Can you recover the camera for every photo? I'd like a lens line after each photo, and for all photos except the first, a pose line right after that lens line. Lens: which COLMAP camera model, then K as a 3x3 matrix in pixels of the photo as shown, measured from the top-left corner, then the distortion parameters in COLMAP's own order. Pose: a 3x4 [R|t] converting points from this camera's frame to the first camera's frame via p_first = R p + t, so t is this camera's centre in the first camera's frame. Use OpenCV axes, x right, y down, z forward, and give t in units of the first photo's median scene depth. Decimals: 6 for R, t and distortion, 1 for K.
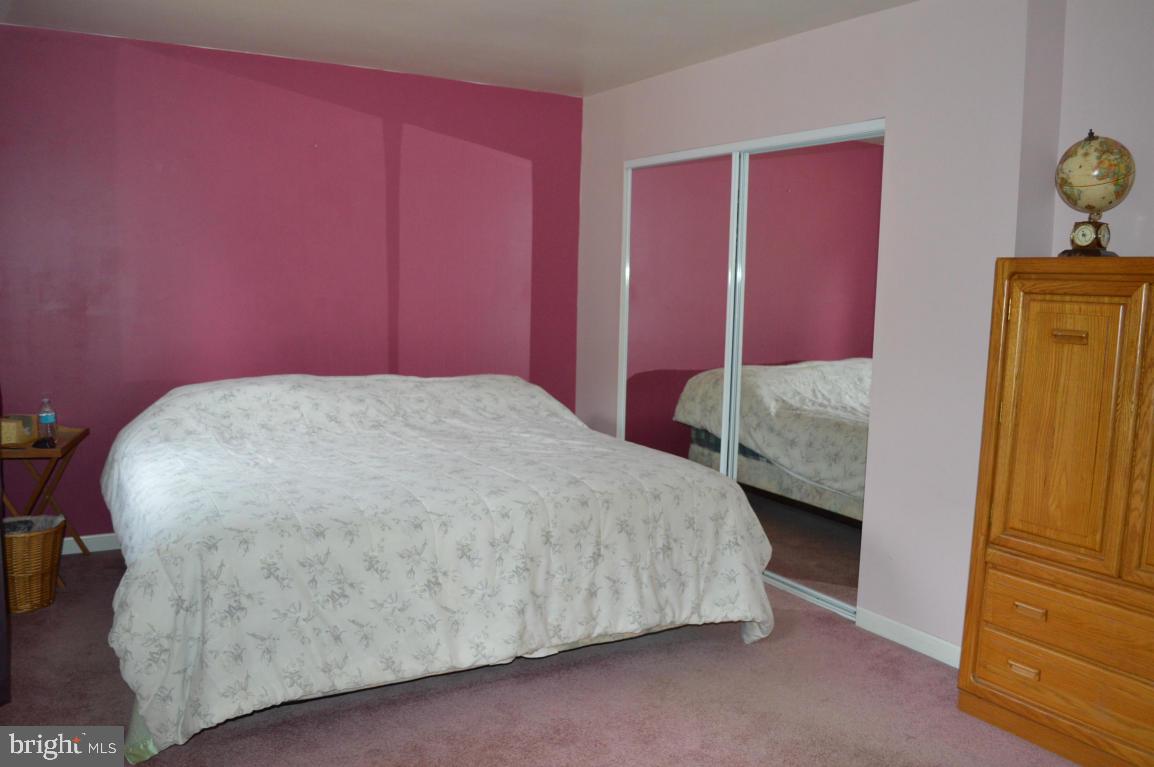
lens RADIAL K [[912.8, 0, 578.5], [0, 912.8, 382.7], [0, 0, 1]] dist [-0.082174, 0.006903]
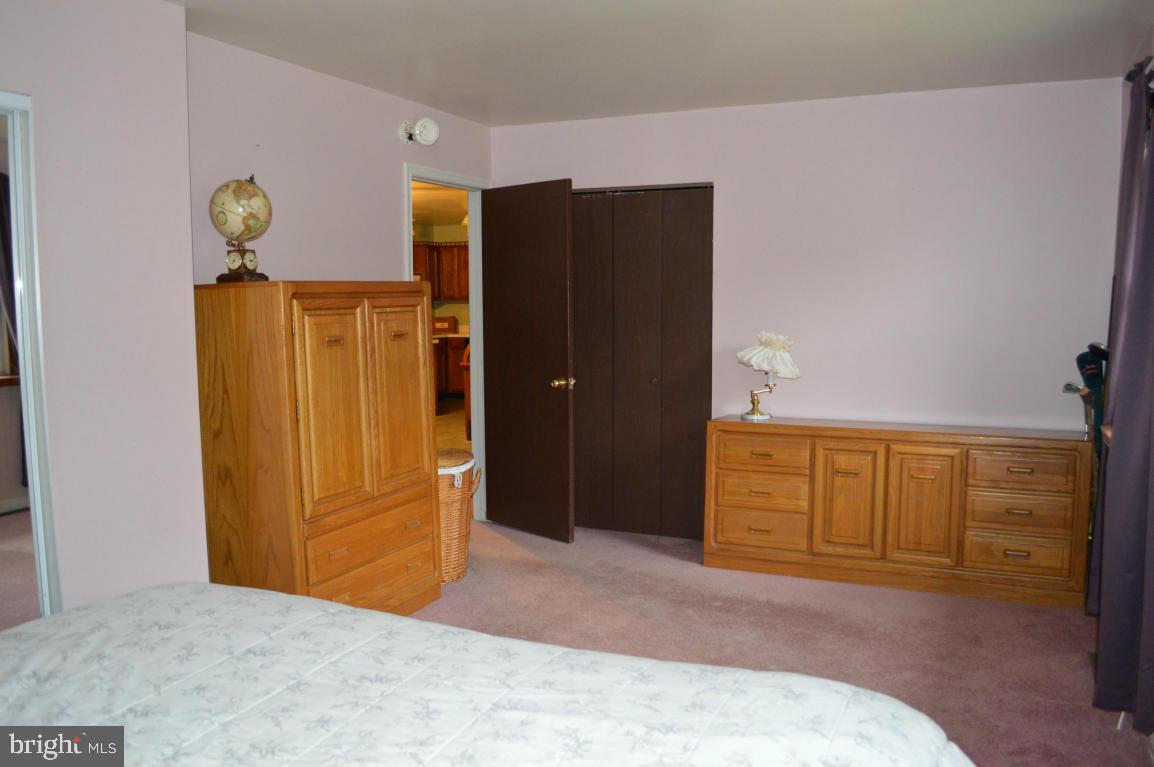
lens RADIAL K [[912.8, 0, 579.5], [0, 912.8, 386.7], [0, 0, 1]] dist [-0.082174, 0.006903]
pose [[-0.597852, -0.098439, 0.795539, -0.727737], [0.090602, 0.977774, 0.189077, -0.201930], [-0.796470, 0.185118, -0.575645, 1.463392]]
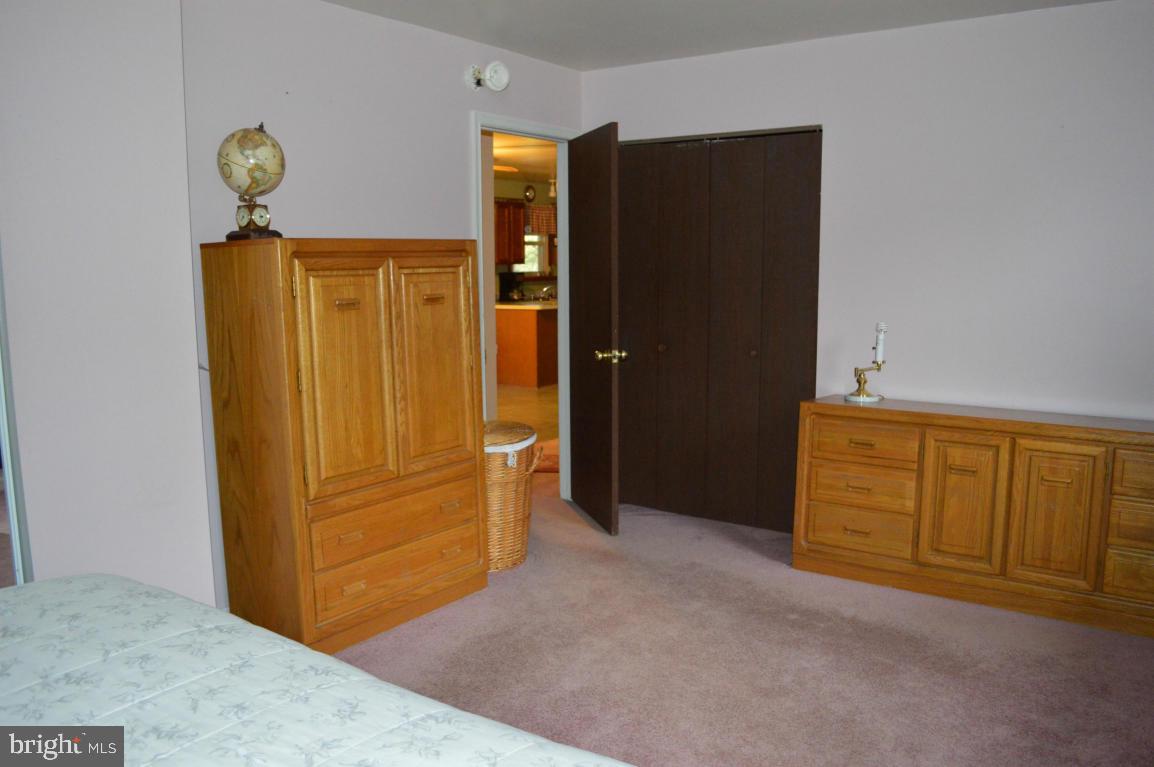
lens RADIAL K [[912.8, 0, 576.7], [0, 912.8, 385.9], [0, 0, 1]] dist [-0.082174, 0.006903]
pose [[-0.428122, -0.142366, 0.892437, -0.670590], [0.106544, 0.972676, 0.206277, -0.160603], [-0.897419, 0.183395, -0.401255, 1.204315]]
